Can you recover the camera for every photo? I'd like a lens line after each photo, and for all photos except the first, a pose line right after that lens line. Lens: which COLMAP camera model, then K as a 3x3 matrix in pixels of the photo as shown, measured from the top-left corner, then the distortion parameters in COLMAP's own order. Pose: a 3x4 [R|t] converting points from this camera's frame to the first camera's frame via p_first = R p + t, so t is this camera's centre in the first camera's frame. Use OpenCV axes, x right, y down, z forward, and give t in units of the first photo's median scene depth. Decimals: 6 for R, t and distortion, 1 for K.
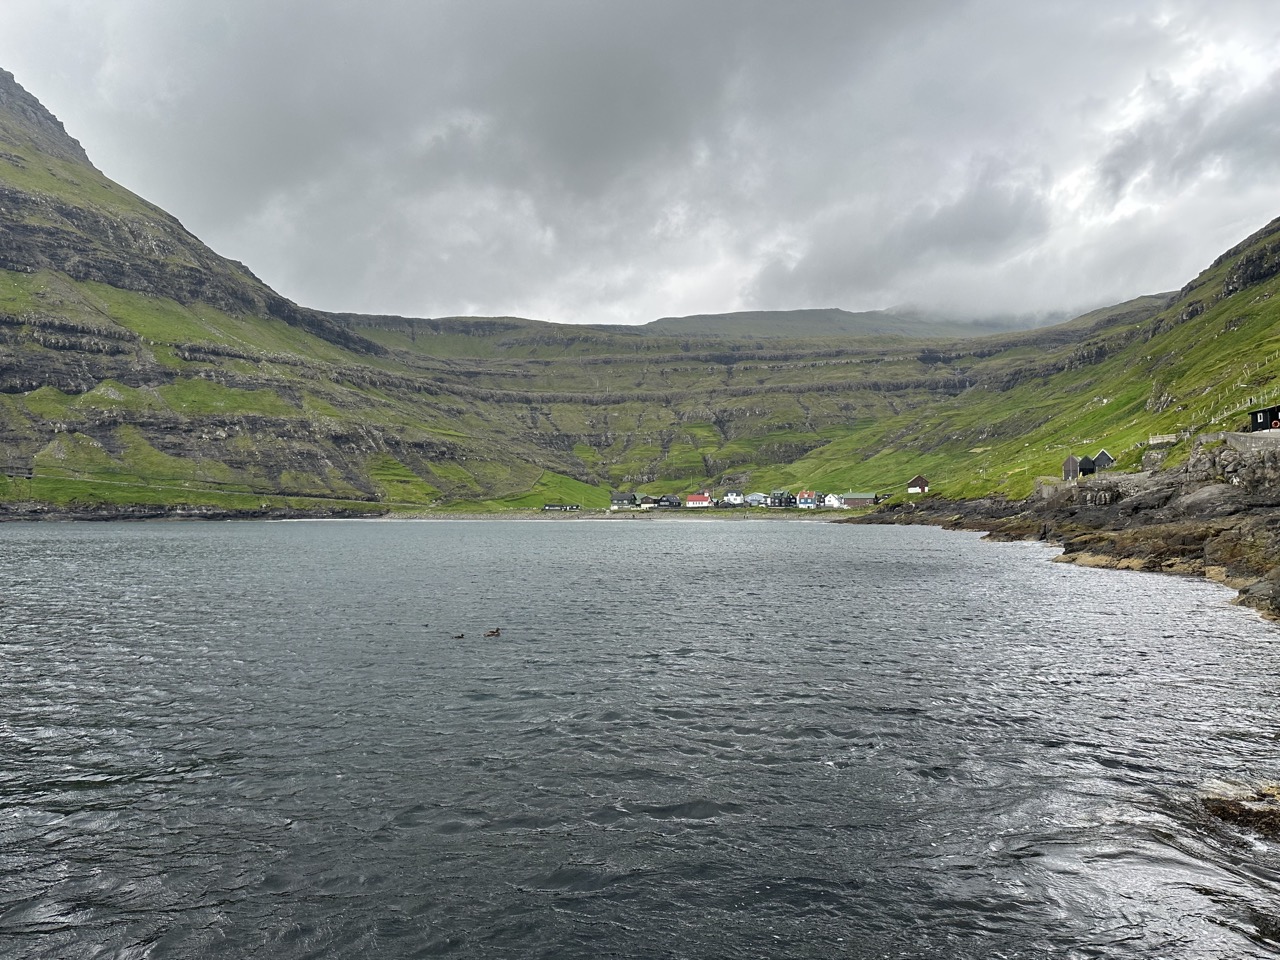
lens RADIAL K [[895.5, 0, 639.0], [0, 895.5, 459.9], [0, 0, 1]] dist [0.062159, -0.080484]
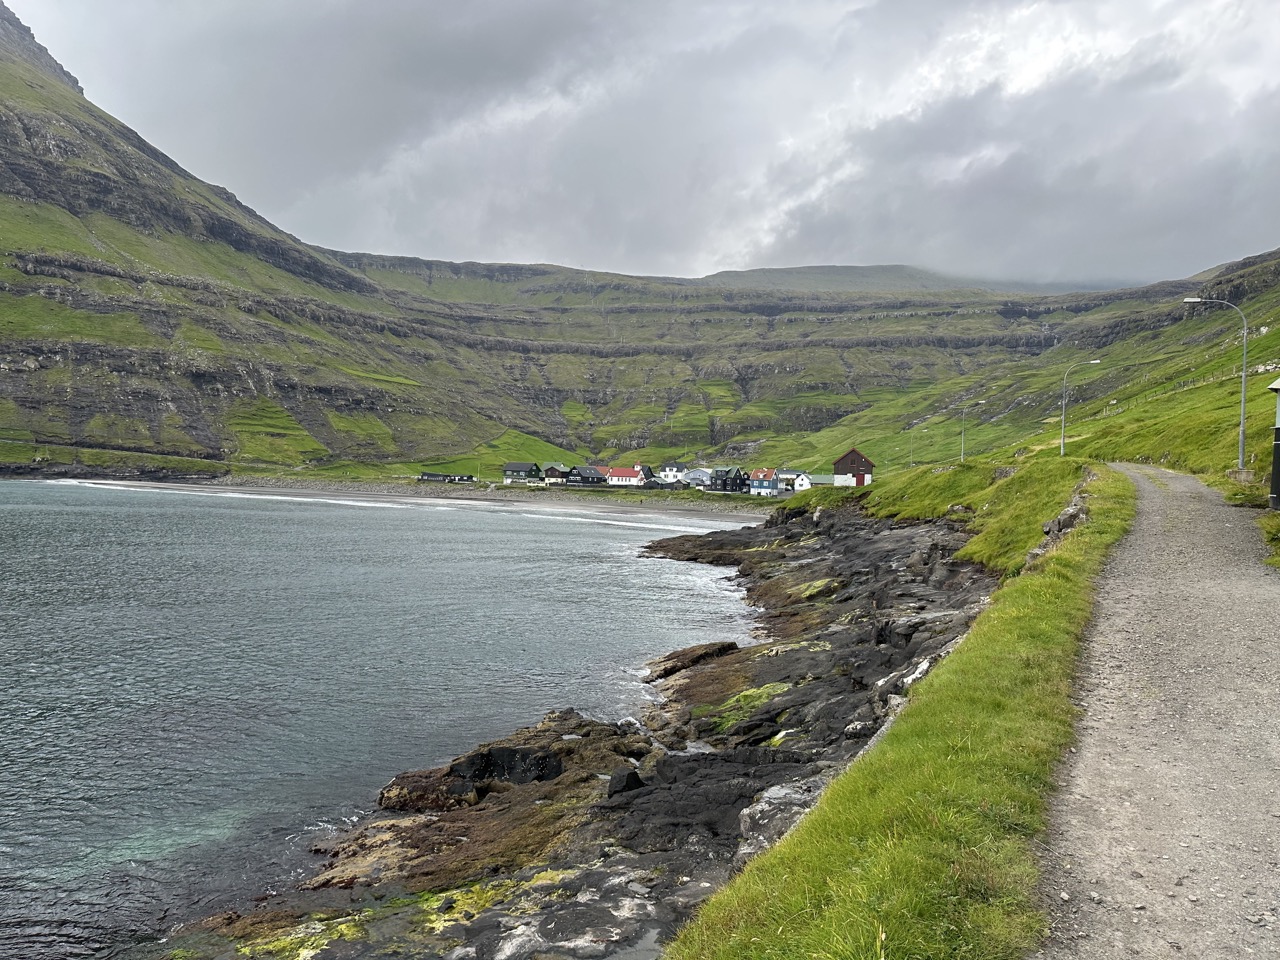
lens RADIAL K [[895.5, 0, 633.4], [0, 895.5, 468.9], [0, 0, 1]] dist [0.062159, -0.080484]
pose [[0.994806, 0.038220, -0.094345, 0.091742], [-0.033616, 0.998187, 0.049920, 0.003194], [0.096082, -0.046489, 0.994287, 0.201344]]
